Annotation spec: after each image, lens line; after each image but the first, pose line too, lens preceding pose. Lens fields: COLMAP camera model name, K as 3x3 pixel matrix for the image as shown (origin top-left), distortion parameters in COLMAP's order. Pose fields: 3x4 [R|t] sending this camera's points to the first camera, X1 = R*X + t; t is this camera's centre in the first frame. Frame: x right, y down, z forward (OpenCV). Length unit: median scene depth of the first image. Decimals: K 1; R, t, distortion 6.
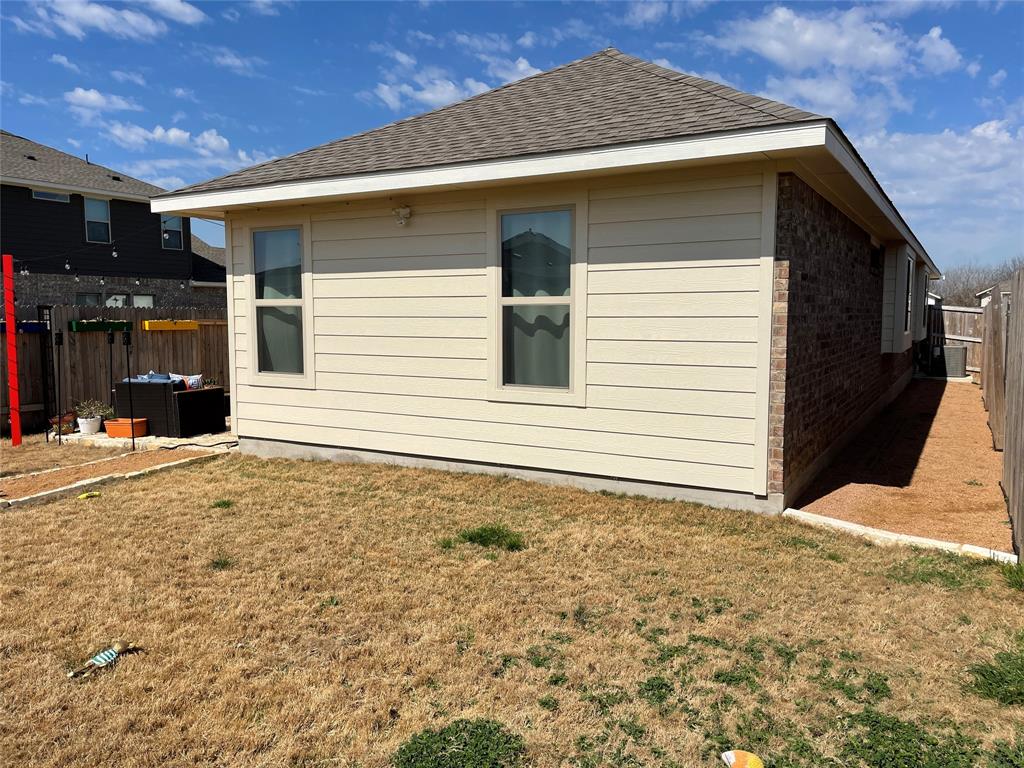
lens RADIAL K [[775.5, 0, 512.0], [0, 775.5, 384.0], [0, 0, 1]] dist [0.001064, -0.008330]
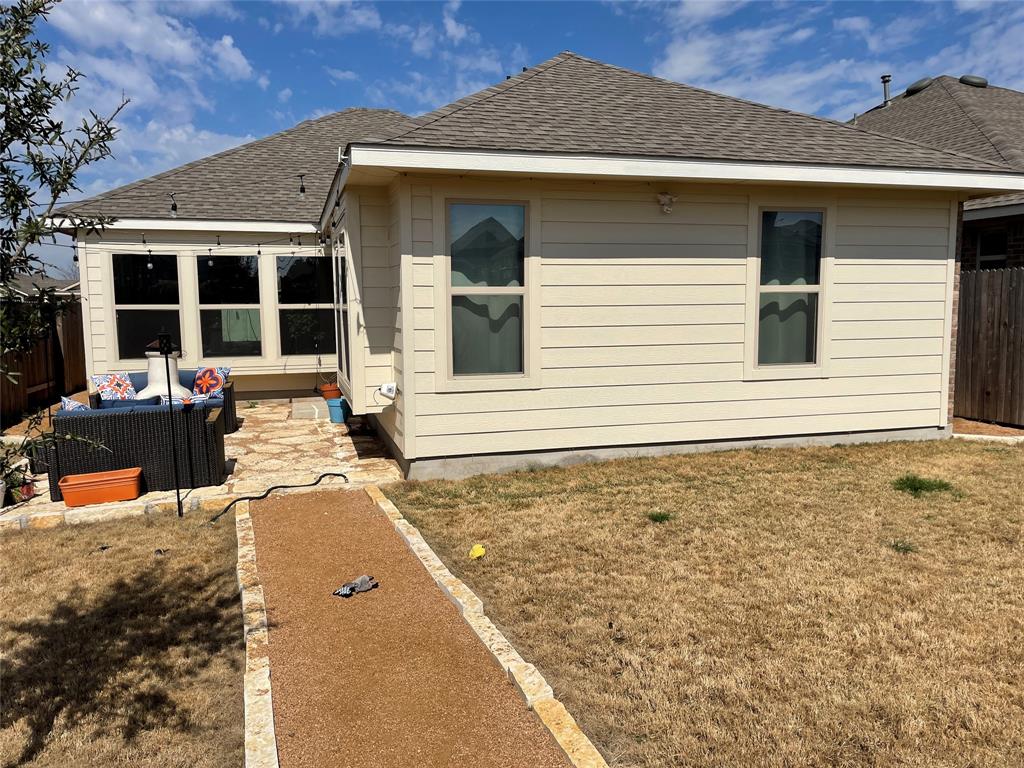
lens RADIAL K [[774.1, 0, 512.0], [0, 774.1, 384.0], [0, 0, 1]] dist [-0.002454, -0.001100]
pose [[0.711860, -0.080285, 0.697717, -1.040768], [0.075015, 0.996453, 0.038125, -0.040375], [-0.698303, 0.025199, 0.715358, 0.456206]]
